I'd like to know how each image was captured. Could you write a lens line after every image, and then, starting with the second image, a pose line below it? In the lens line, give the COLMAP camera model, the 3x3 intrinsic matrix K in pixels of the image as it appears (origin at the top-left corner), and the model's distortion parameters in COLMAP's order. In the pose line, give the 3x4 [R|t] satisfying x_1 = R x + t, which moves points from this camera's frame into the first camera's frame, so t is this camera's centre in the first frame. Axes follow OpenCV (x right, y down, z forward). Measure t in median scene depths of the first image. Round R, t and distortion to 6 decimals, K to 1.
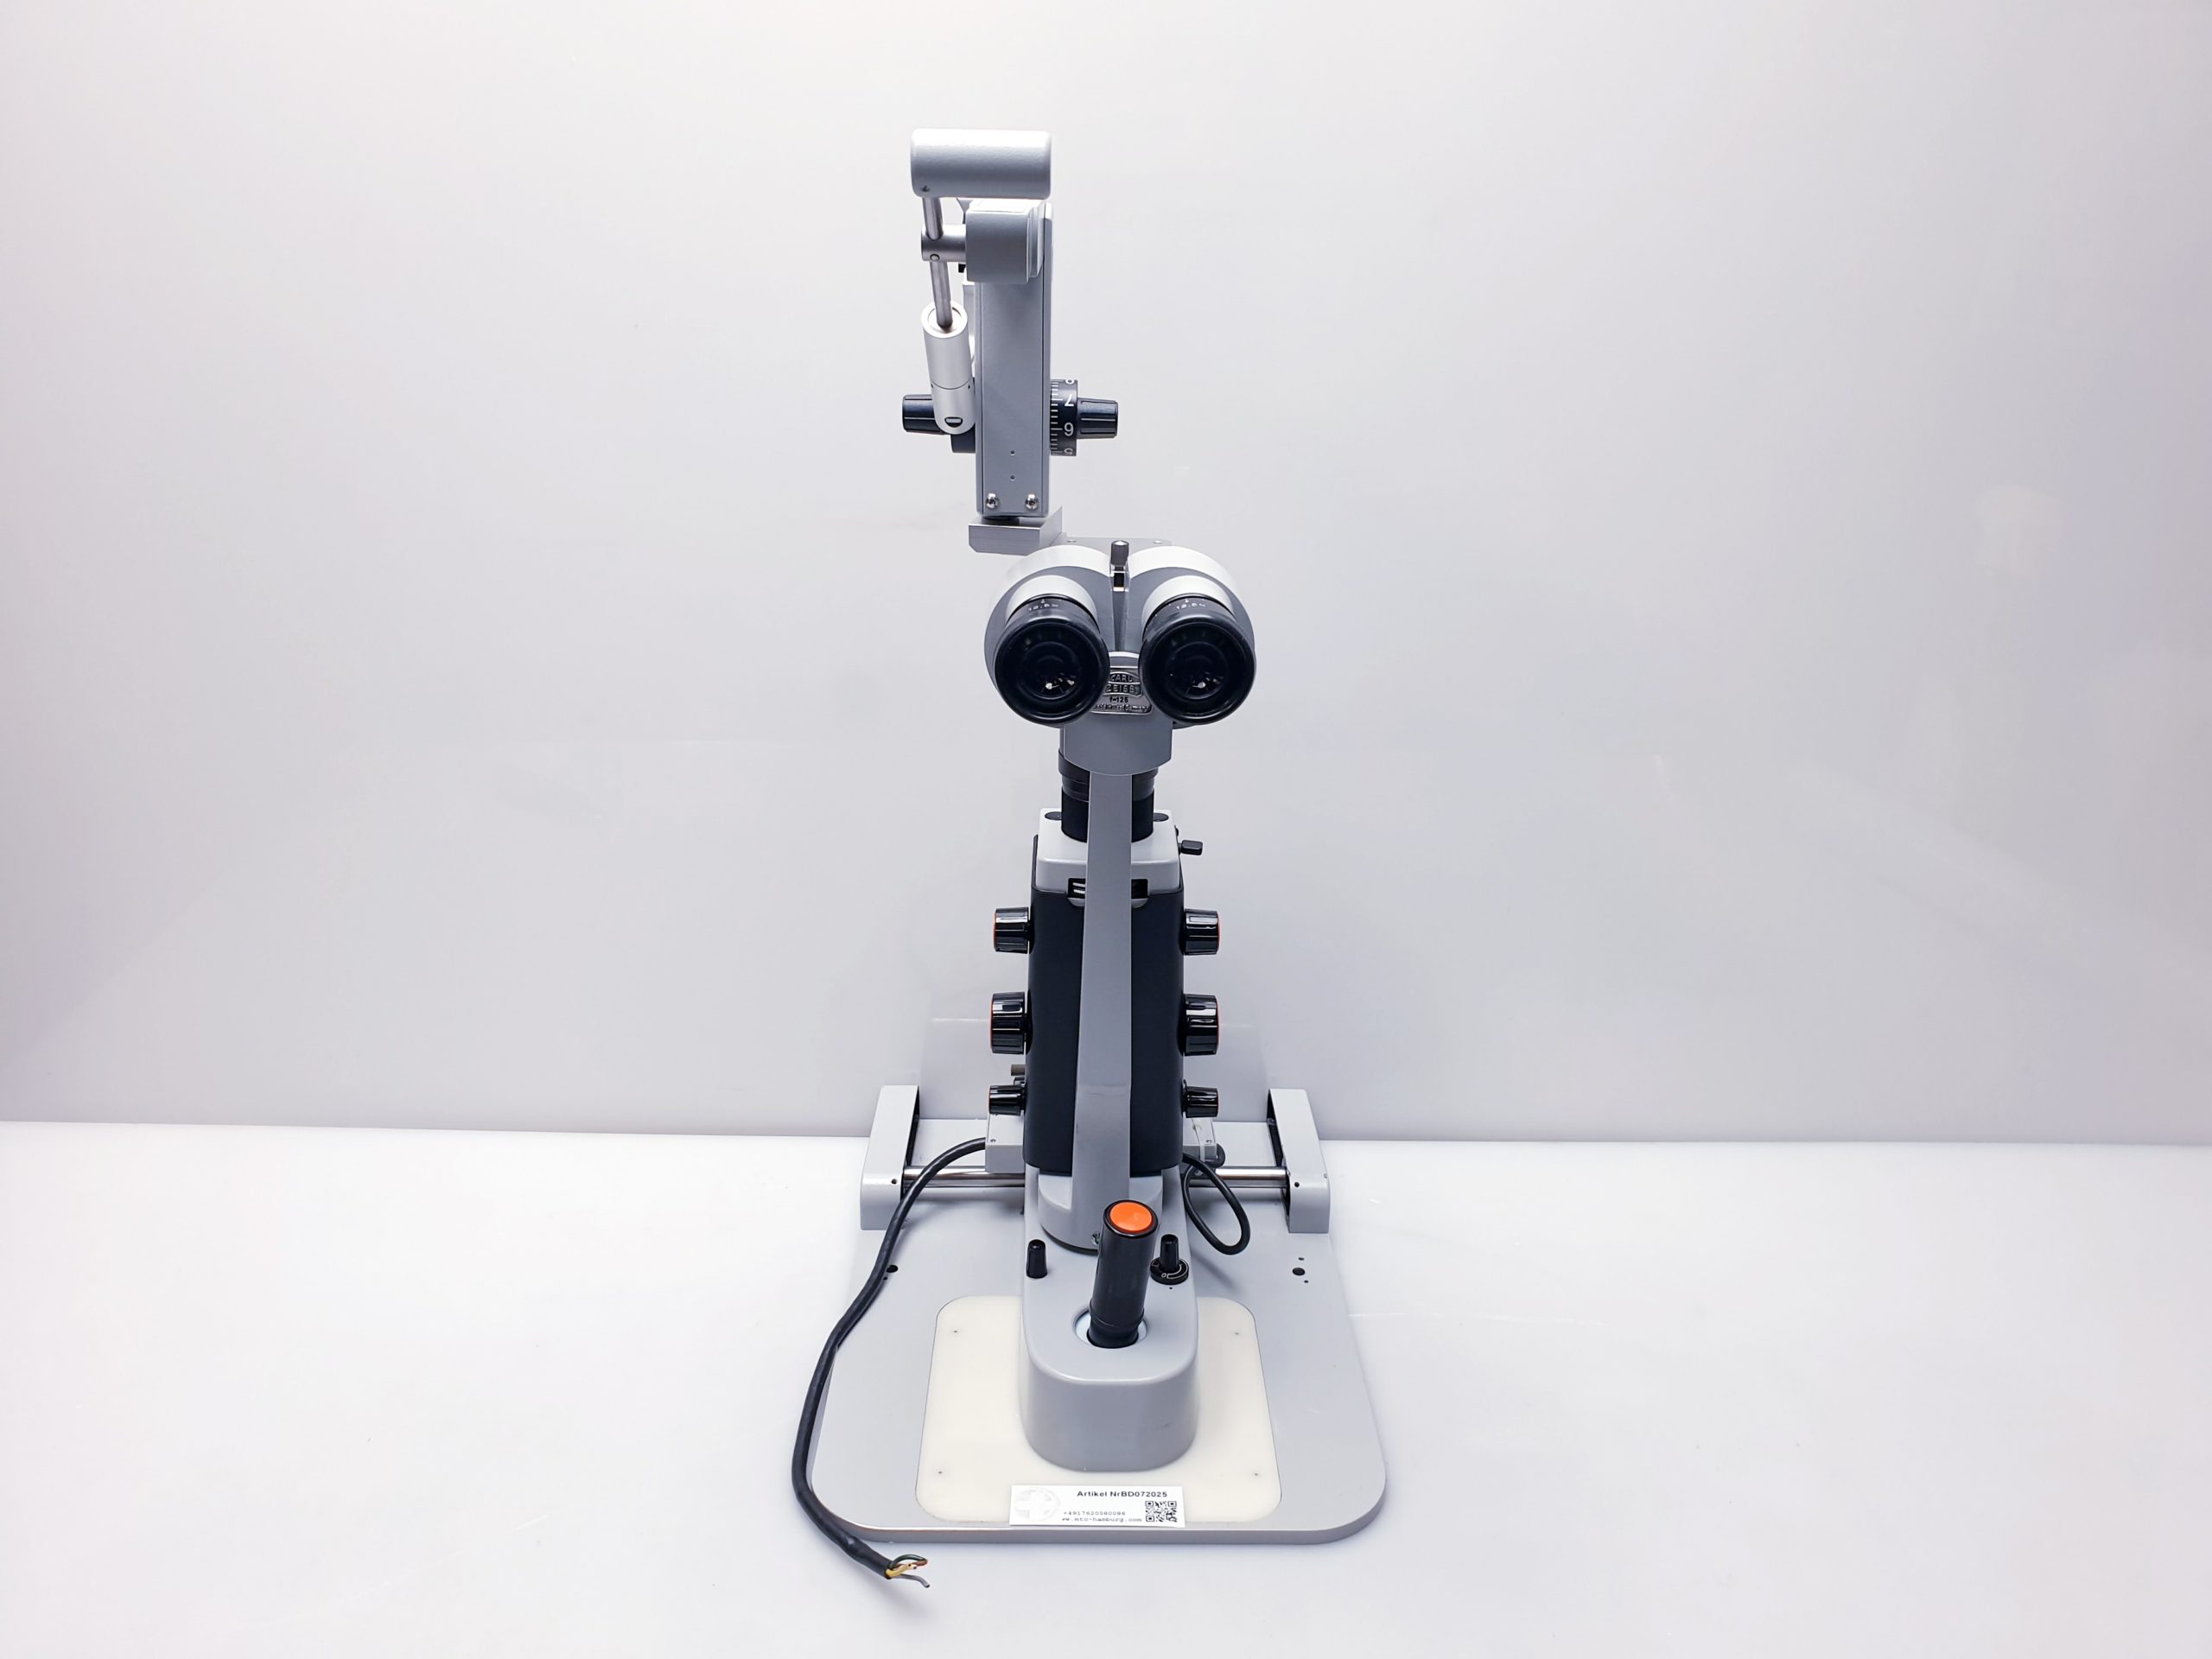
lens RADIAL K [[1730.3, 0, 1093.2], [0, 1730.3, 824.2], [0, 0, 1]] dist [-0.004735, 0.000500]
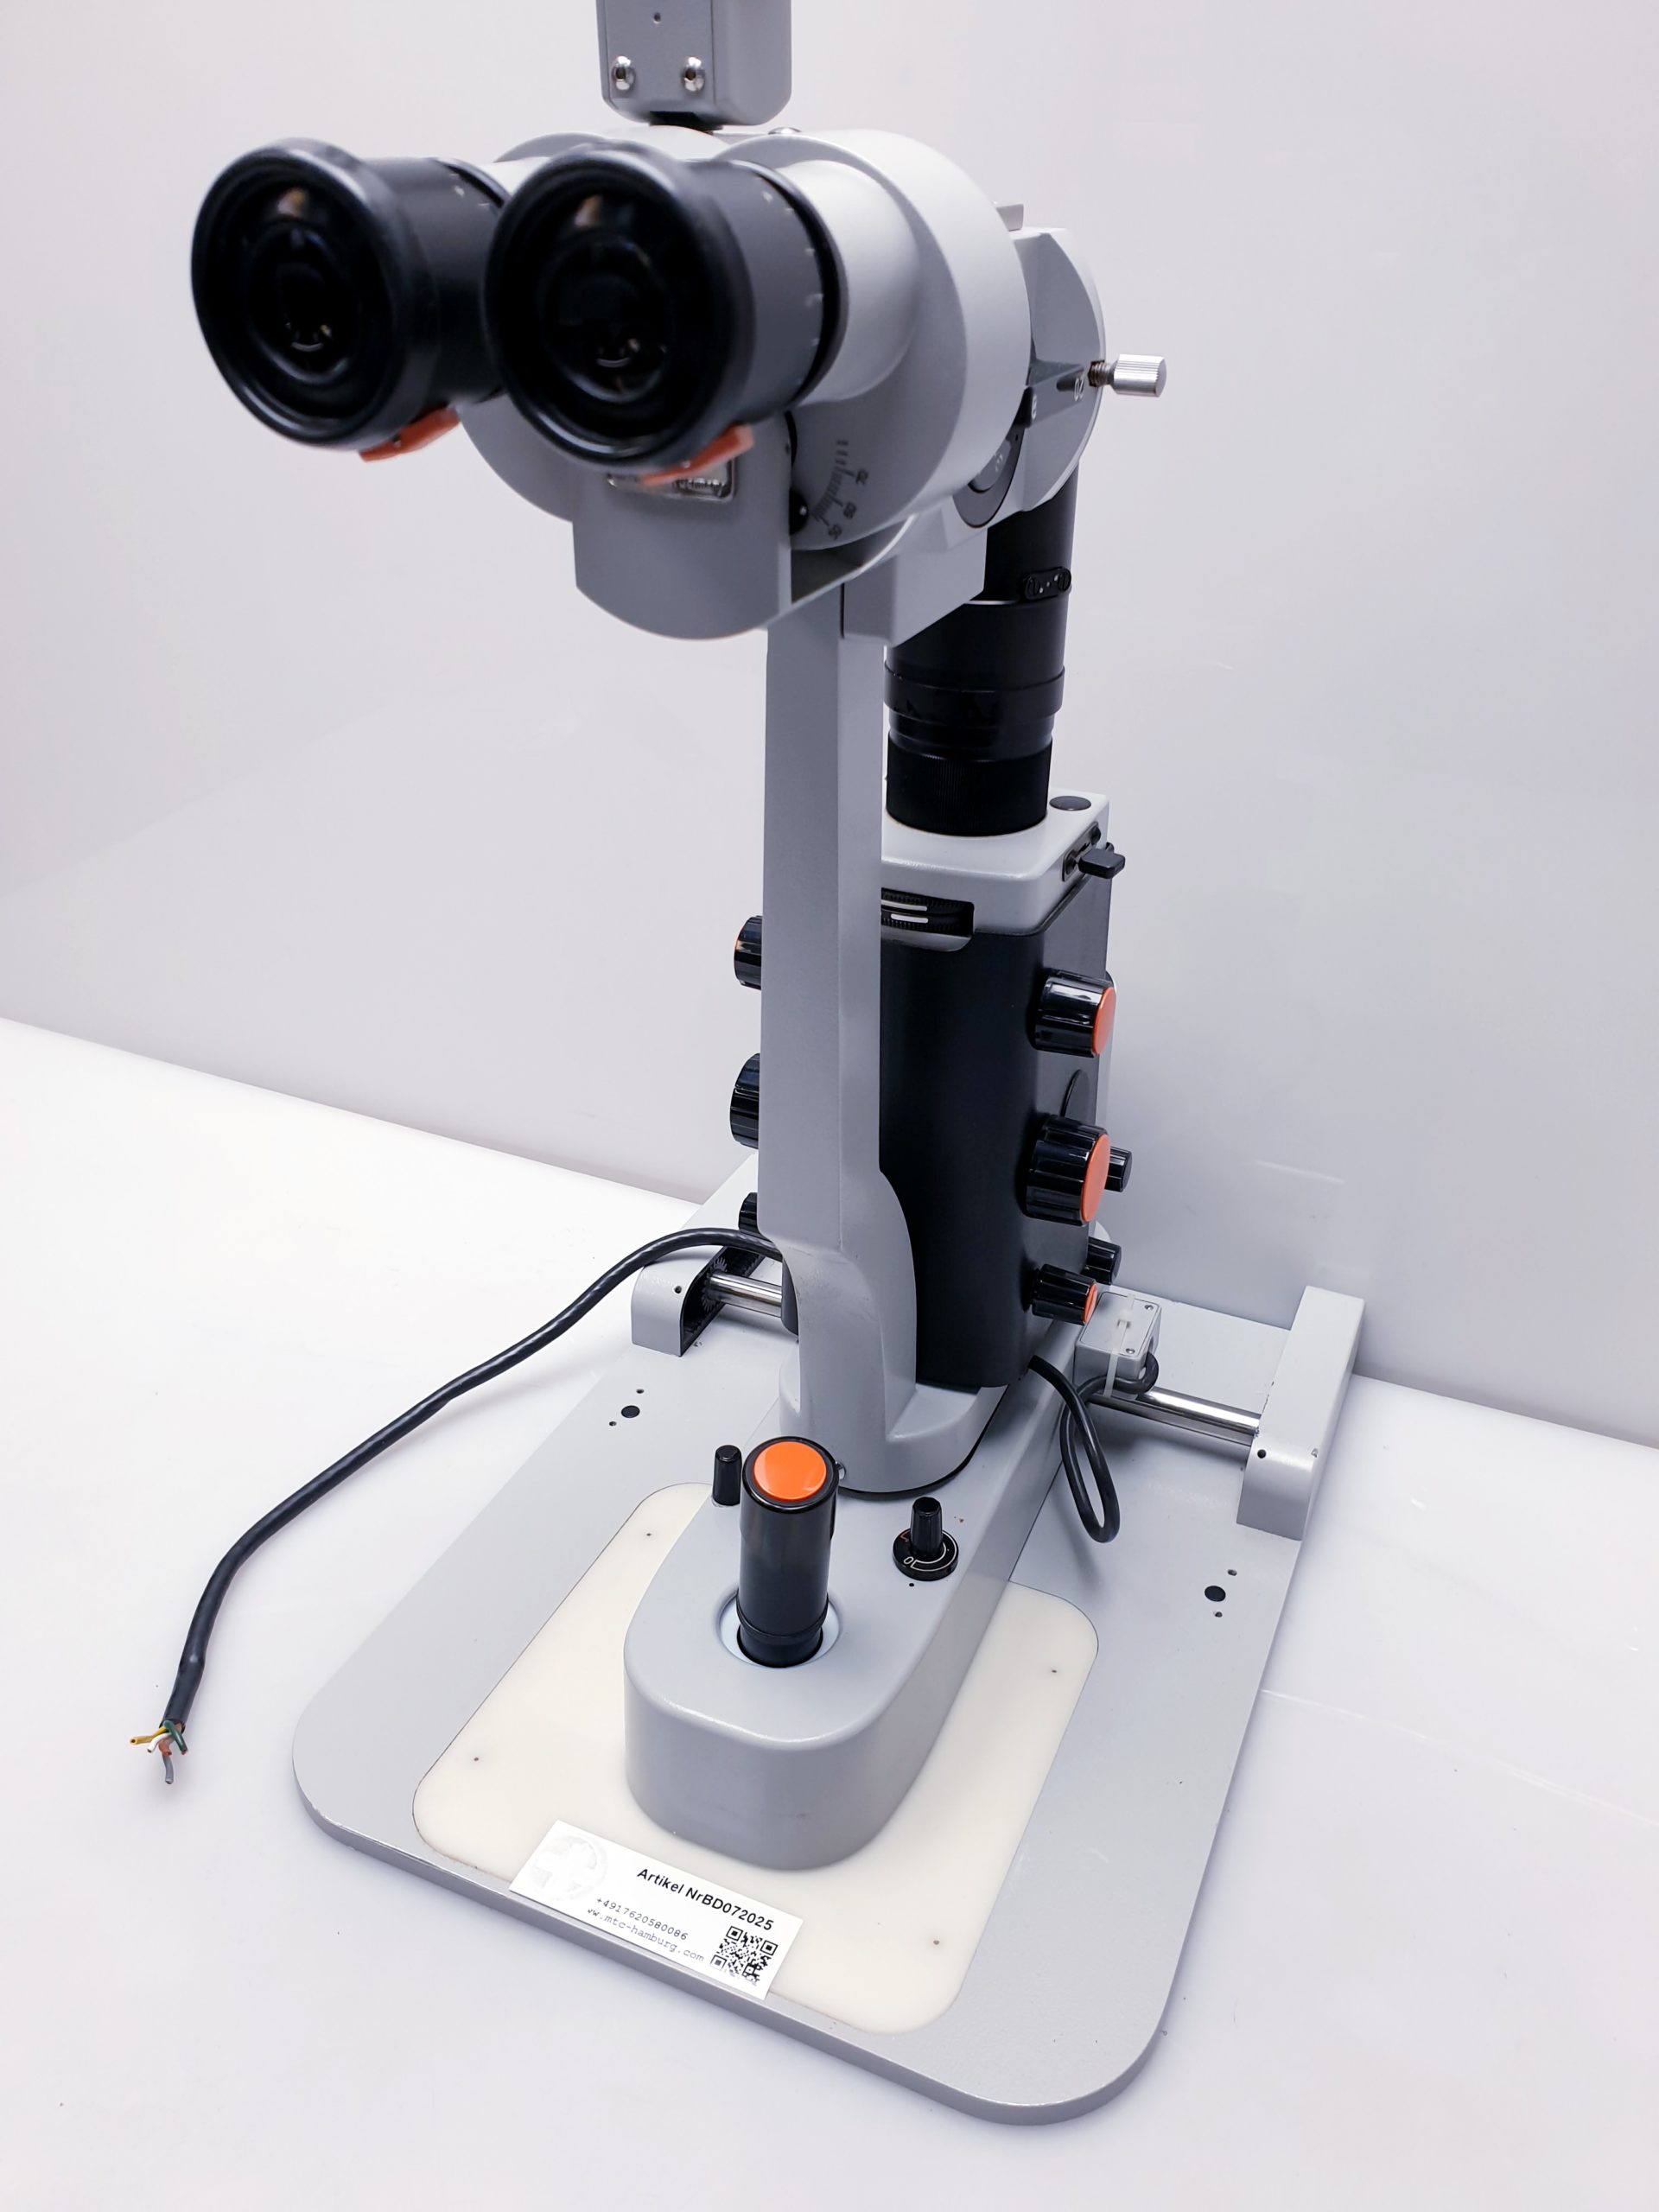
lens RADIAL K [[1753.2, 0, 829.5], [0, 1753.2, 1106.0], [0, 0, 1]] dist [-0.005713, -0.002387]
pose [[0.917817, 0.206638, -0.338987, 0.190340], [-0.155828, 0.972850, 0.171116, 0.005762], [0.365143, -0.104230, 0.925098, 0.439733]]
